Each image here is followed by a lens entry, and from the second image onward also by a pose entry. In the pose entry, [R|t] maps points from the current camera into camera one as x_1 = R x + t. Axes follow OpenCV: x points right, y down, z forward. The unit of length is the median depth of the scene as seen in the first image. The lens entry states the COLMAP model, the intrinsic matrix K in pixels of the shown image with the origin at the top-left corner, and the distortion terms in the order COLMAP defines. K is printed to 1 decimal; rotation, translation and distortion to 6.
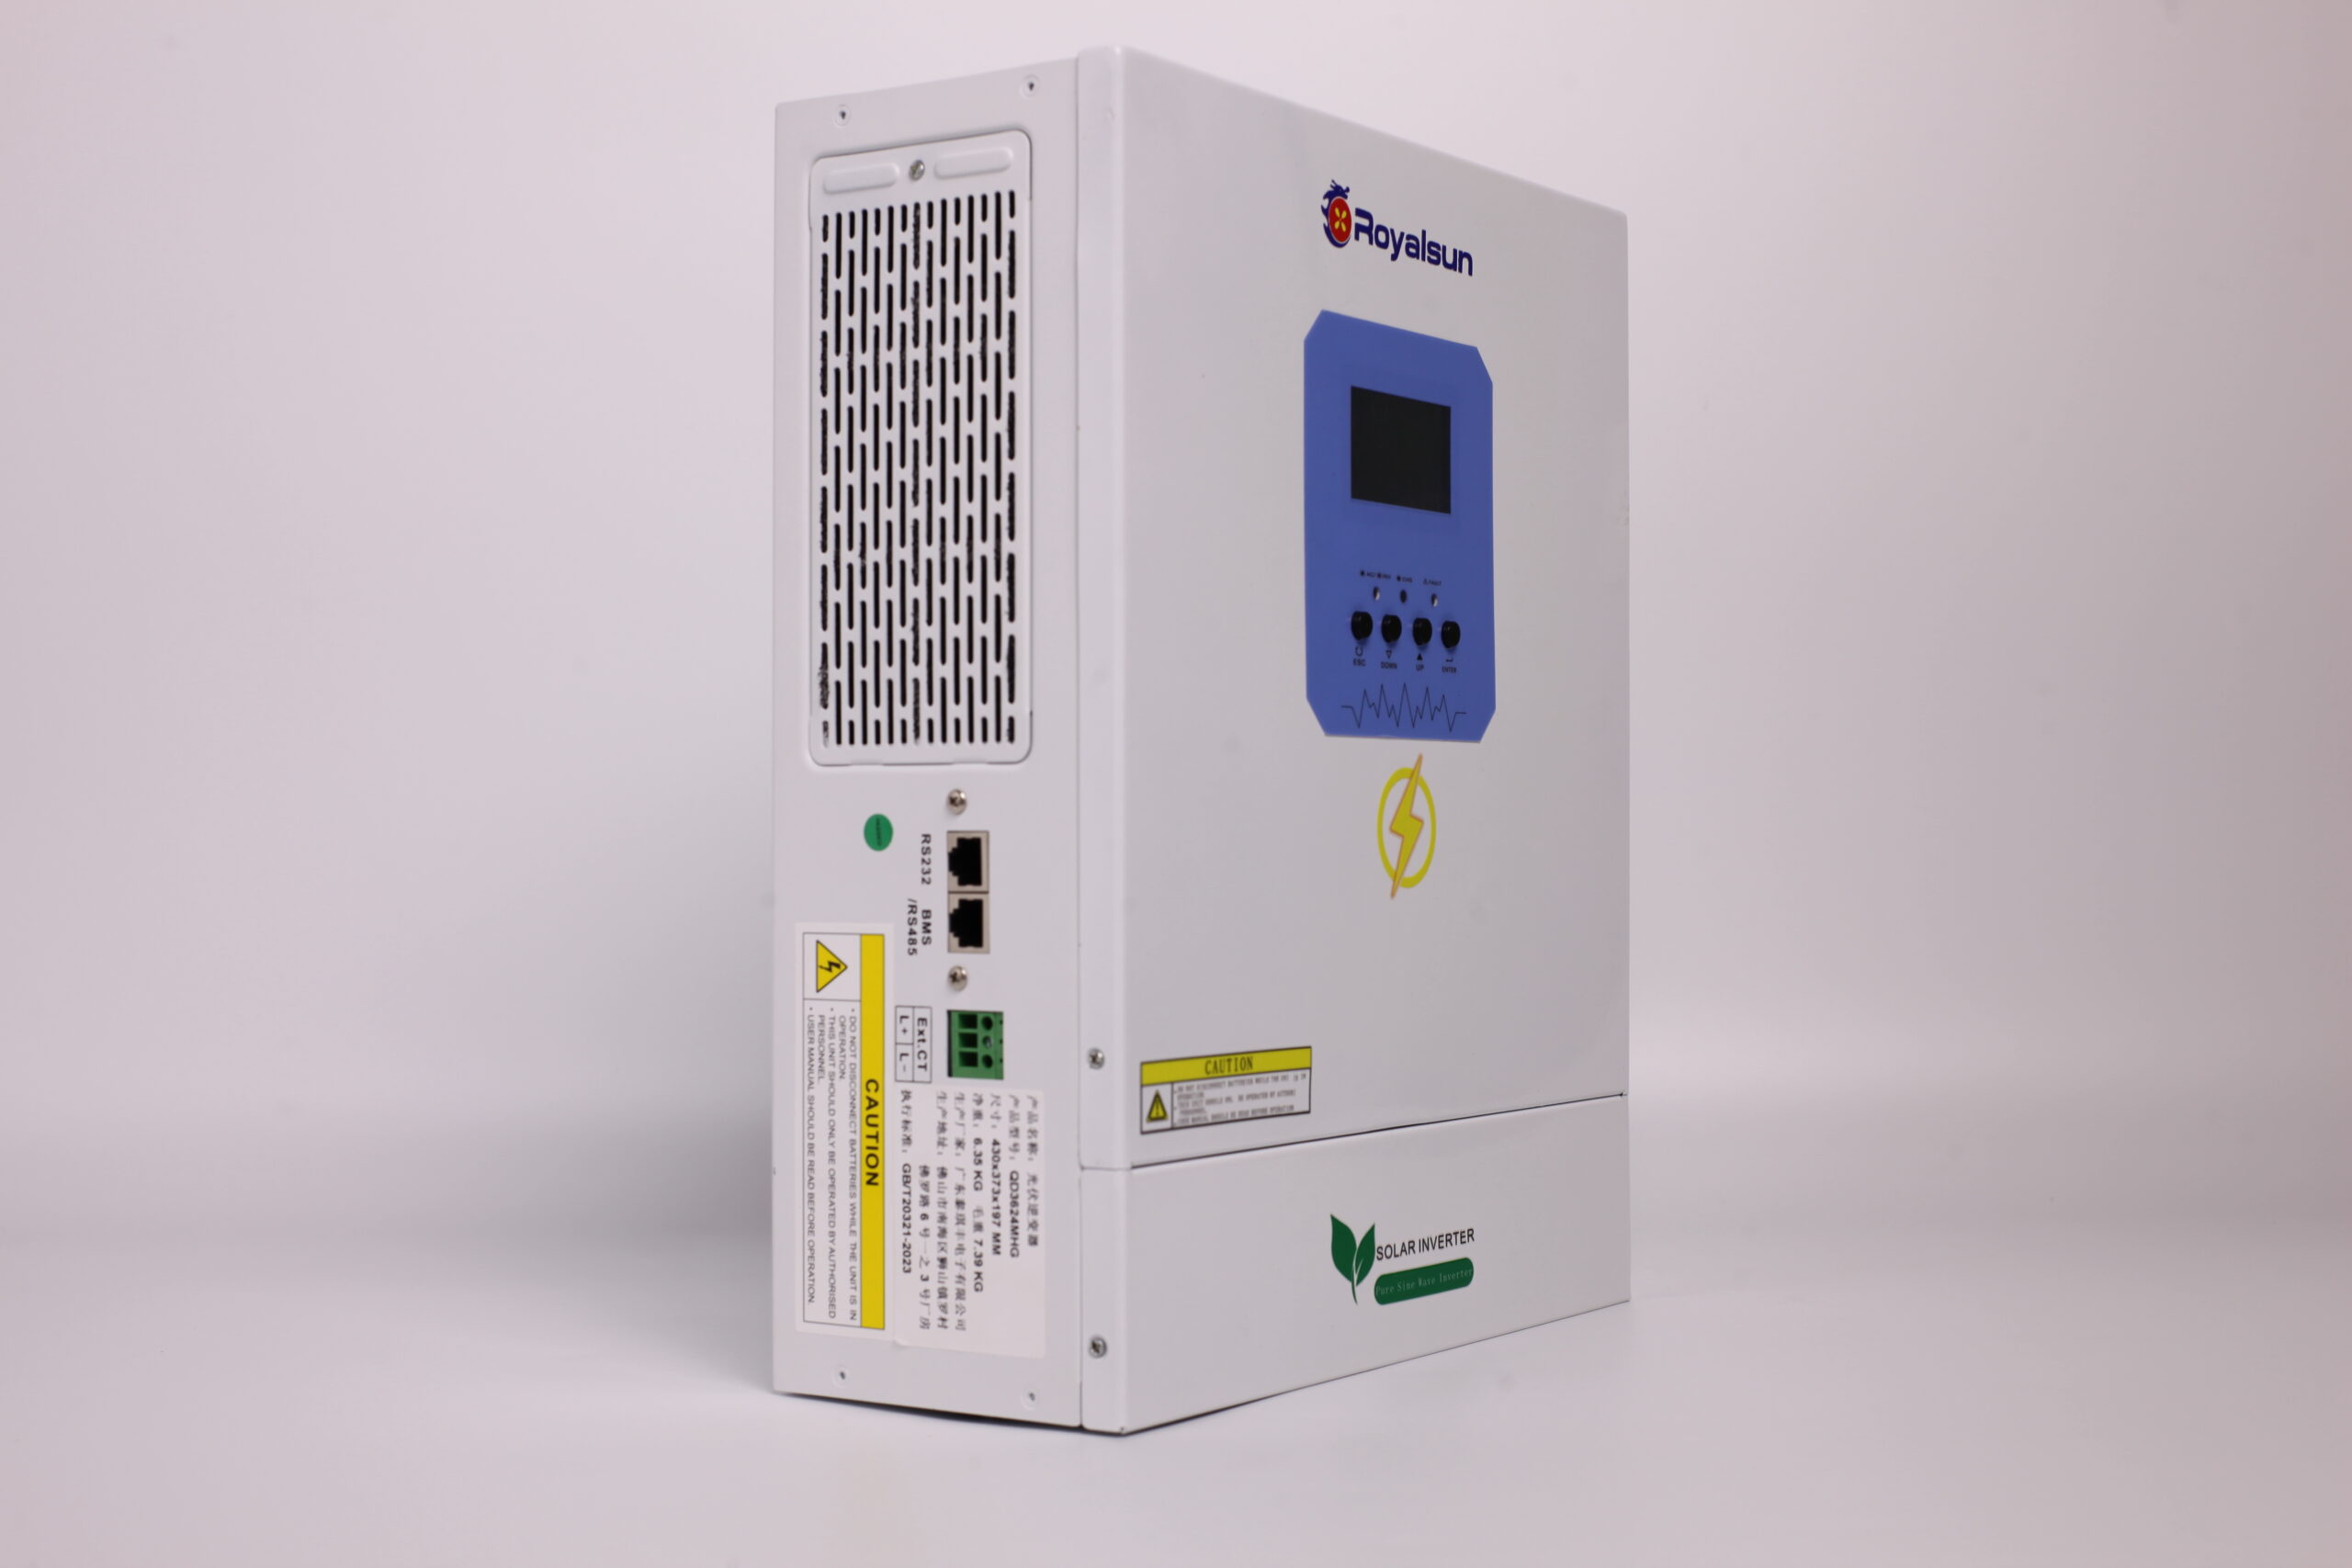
lens RADIAL K [[3446.5, 0, 1181.0], [0, 3446.5, 768.5], [0, 0, 1]] dist [-0.061030, 0.000000]
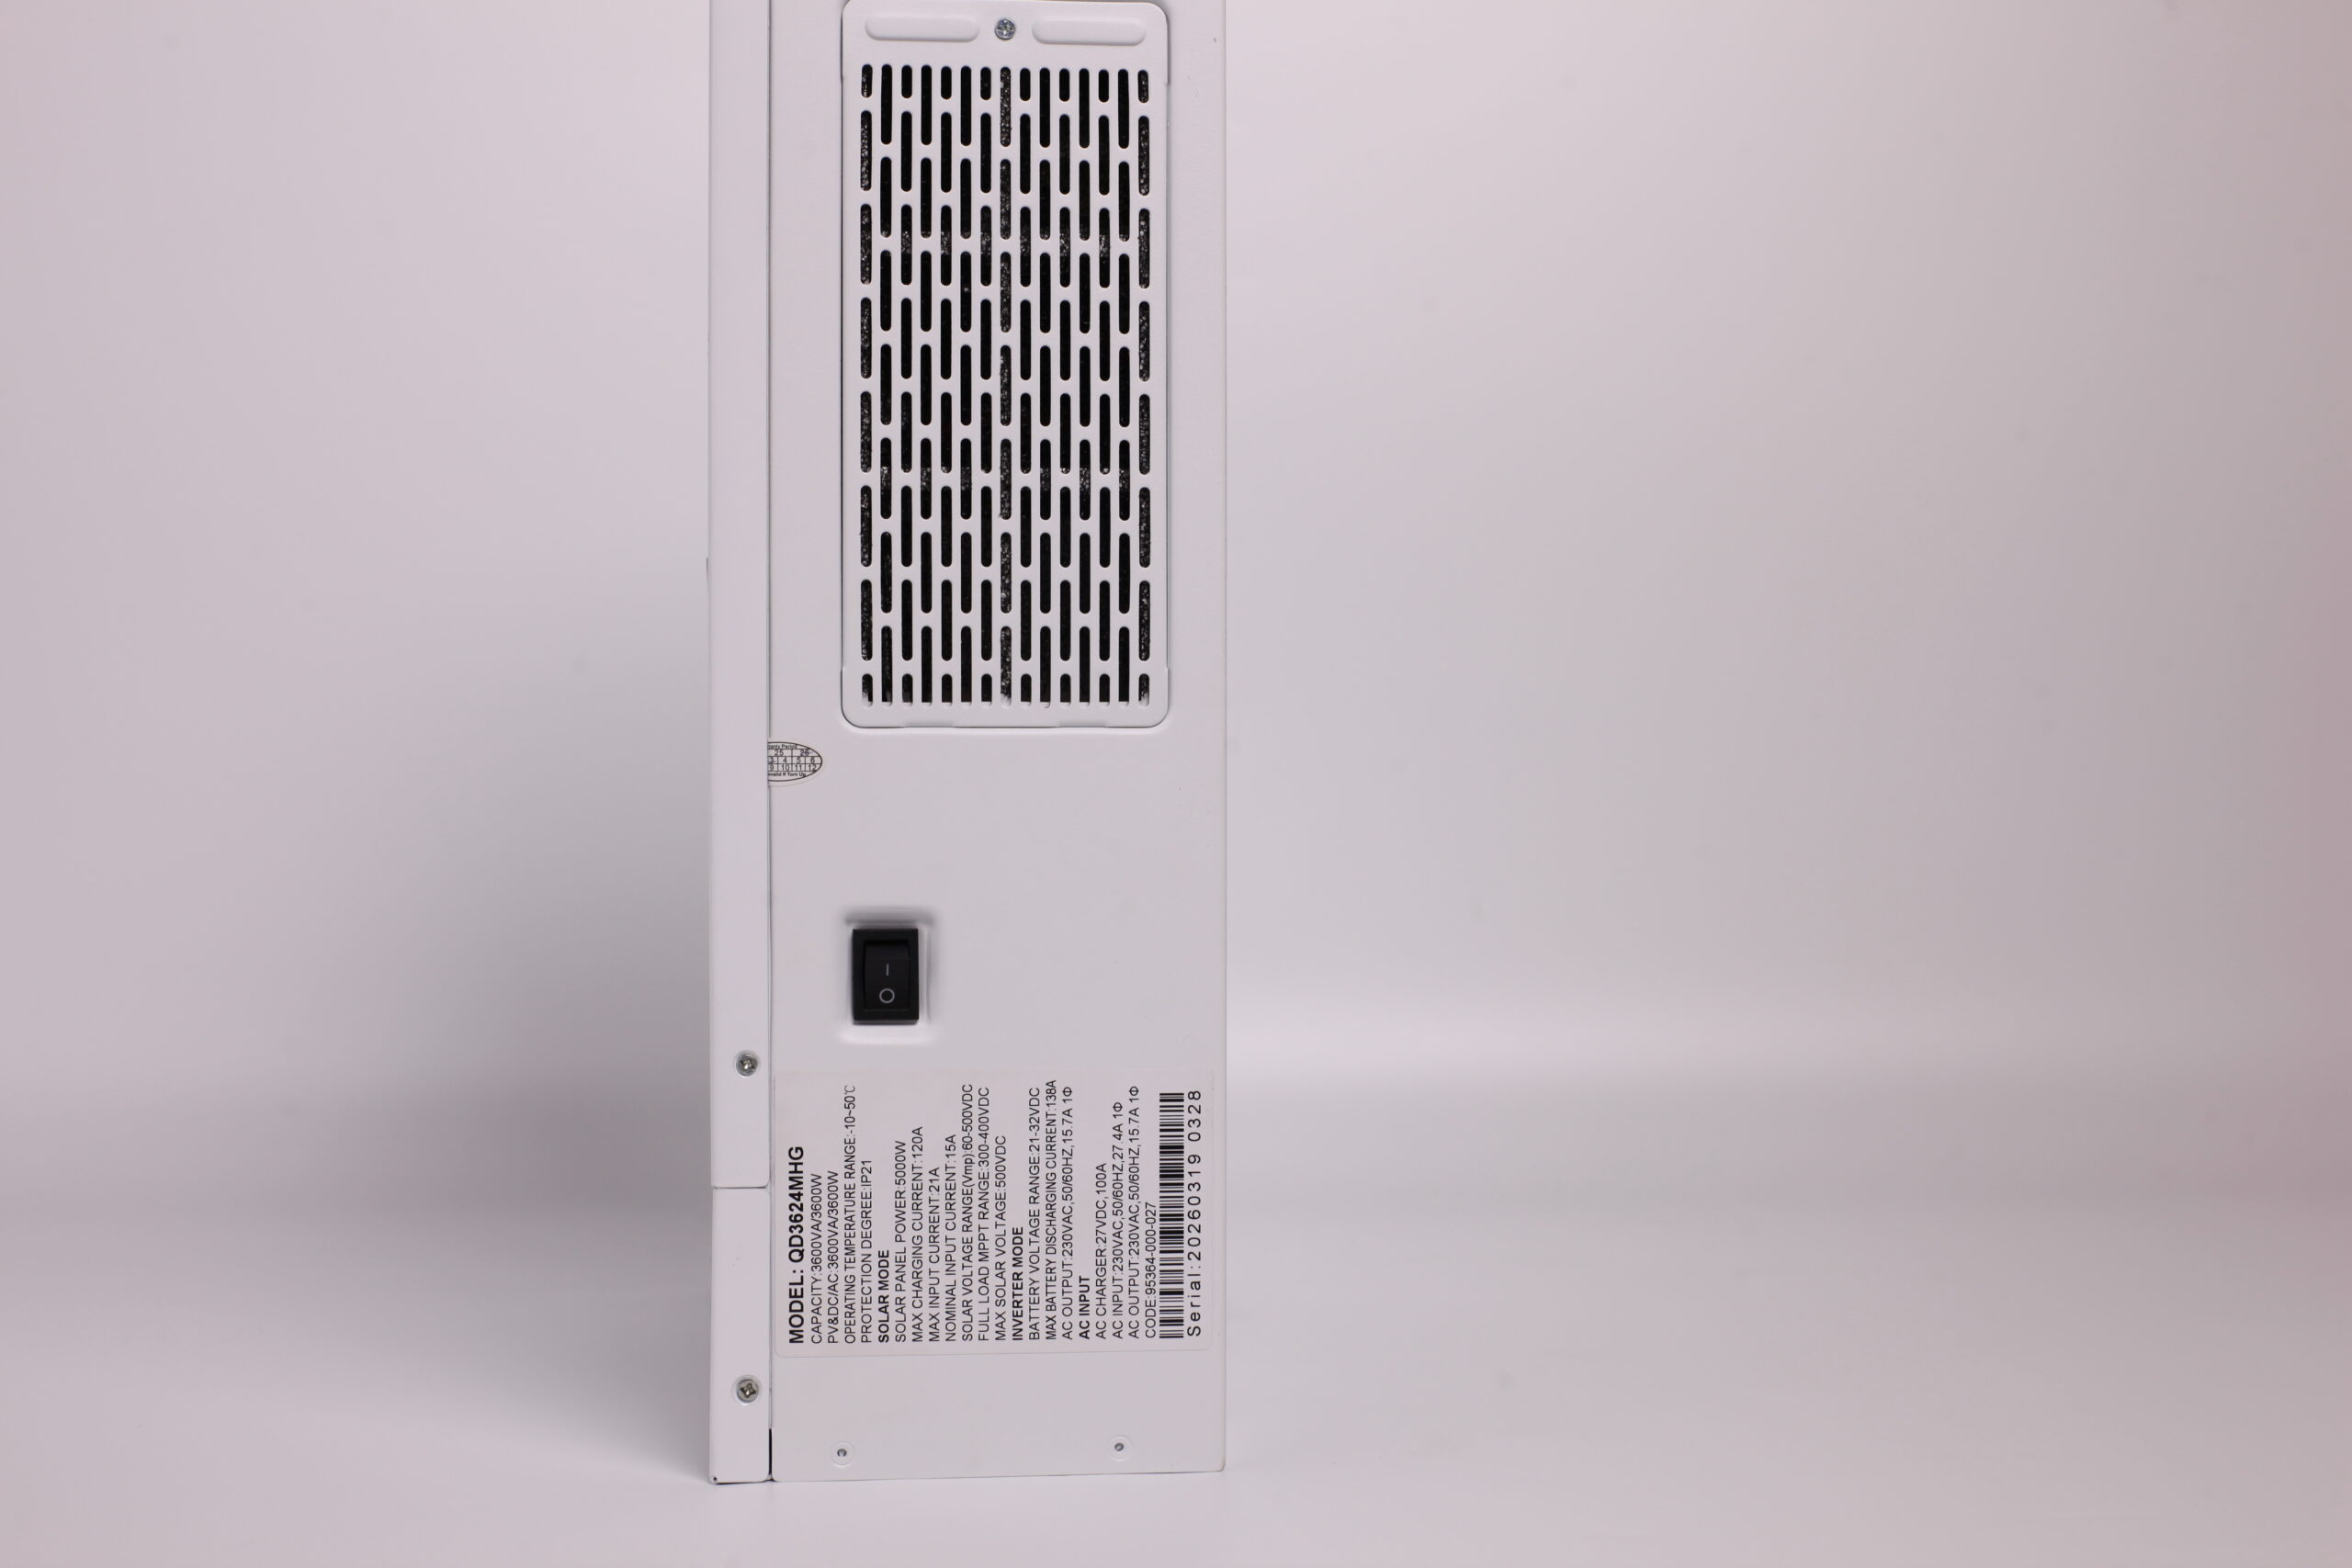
lens RADIAL K [[3446.5, 0, 1171.3], [0, 3446.5, 784.9], [0, 0, 1]] dist [-0.061030, 0.000000]
pose [[0.756551, -0.004910, 0.653916, -0.599253], [-0.009514, 0.999783, 0.018514, -0.003216], [-0.653865, -0.020228, 0.756341, 0.325181]]
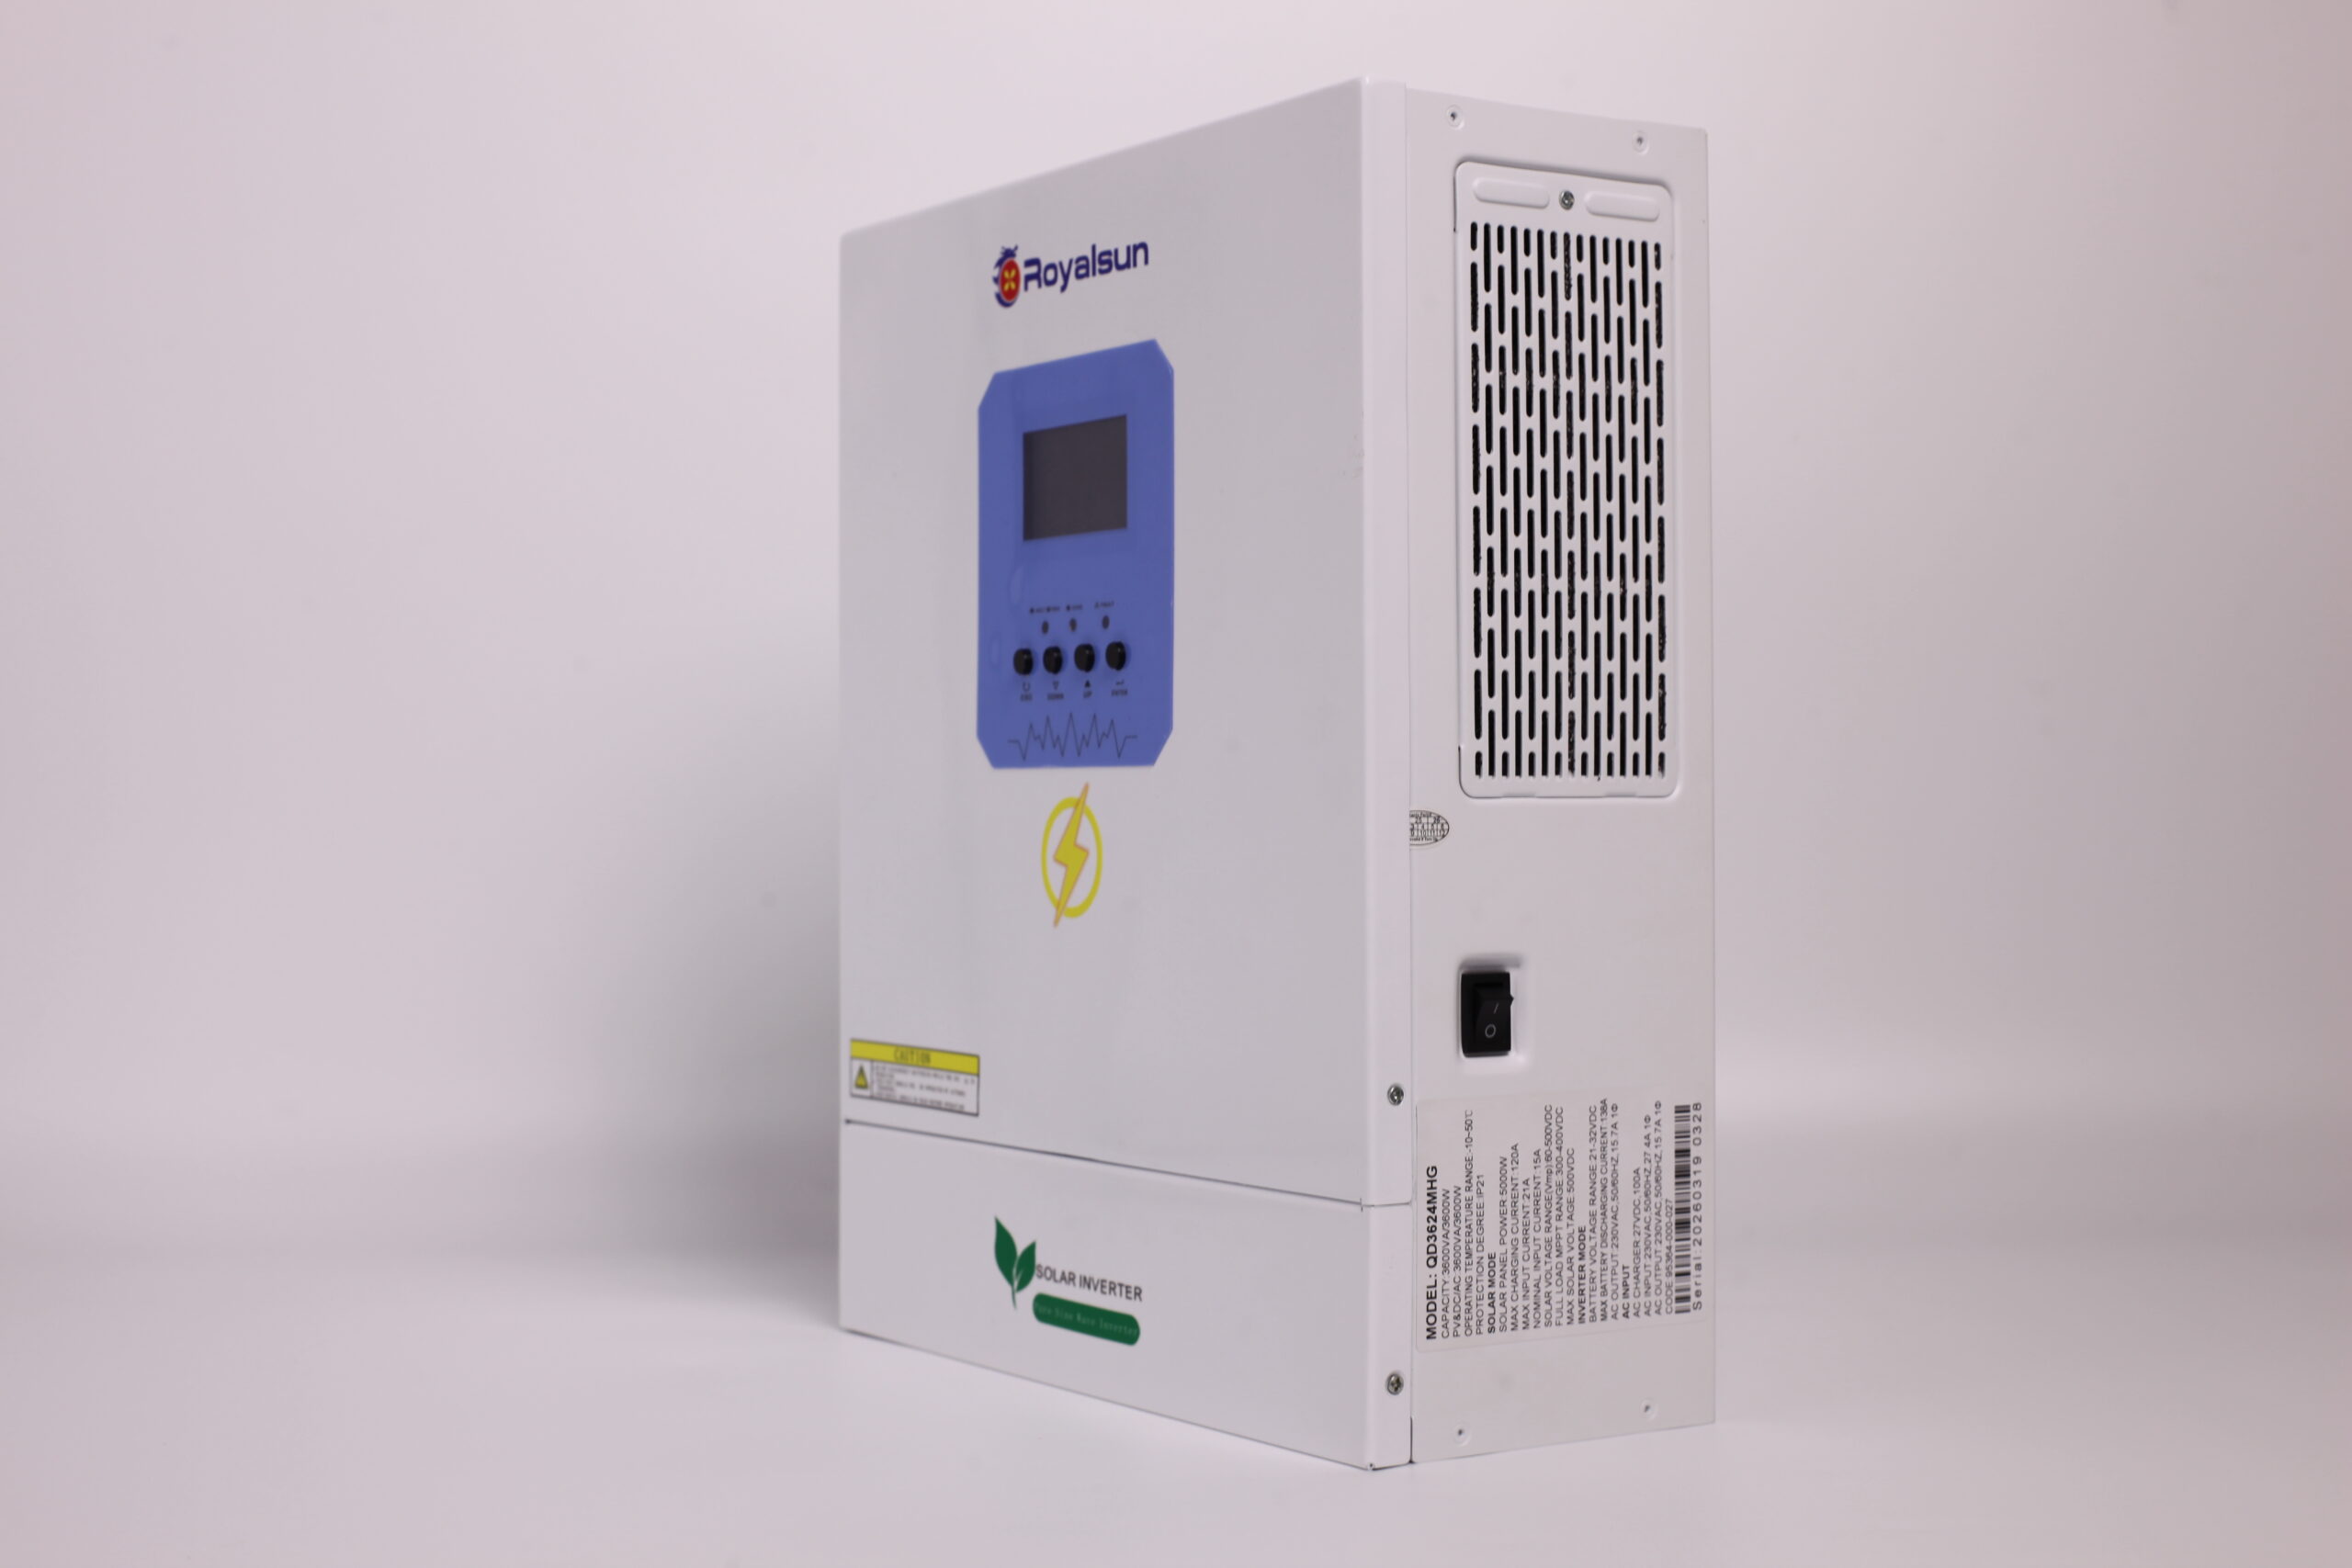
lens RADIAL K [[3446.5, 0, 1183.0], [0, 3446.5, 790.2], [0, 0, 1]] dist [-0.061030, 0.000000]
pose [[0.394199, 0.004538, 0.919014, -1.027566], [-0.007377, 0.999971, -0.001774, -0.000797], [-0.918995, -0.006081, 0.394222, 0.705647]]
